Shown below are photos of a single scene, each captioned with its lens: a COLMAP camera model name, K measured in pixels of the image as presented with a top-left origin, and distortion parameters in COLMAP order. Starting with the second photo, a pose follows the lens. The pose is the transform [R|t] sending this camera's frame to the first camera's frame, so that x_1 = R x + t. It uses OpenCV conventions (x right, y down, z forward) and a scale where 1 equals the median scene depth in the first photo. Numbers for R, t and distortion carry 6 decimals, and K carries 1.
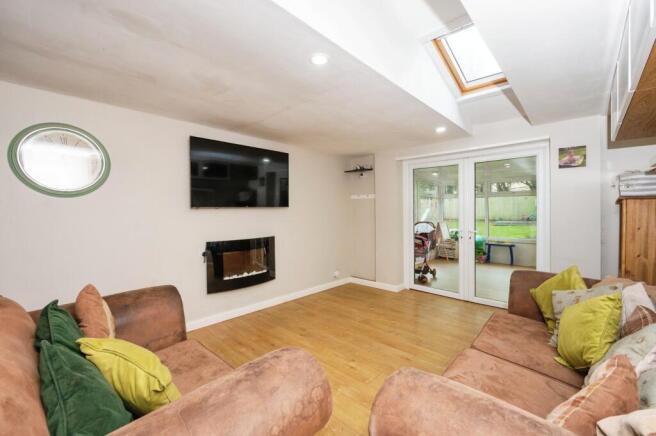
lens RADIAL K [[285.9, 0, 330.1], [0, 285.9, 214.0], [0, 0, 1]] dist [-0.000127, 0.000017]
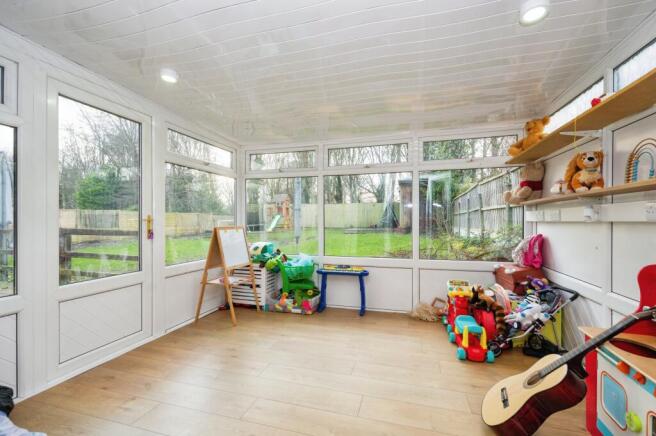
lens RADIAL K [[301.6, 0, 326.9], [0, 301.6, 220.0], [0, 0, 1]] dist [-0.015721, -0.000086]
pose [[0.898627, 0.005018, 0.438686, 0.332952], [-0.000497, 0.999946, -0.010420, 0.021420], [-0.438714, 0.009146, 0.898580, 0.531510]]
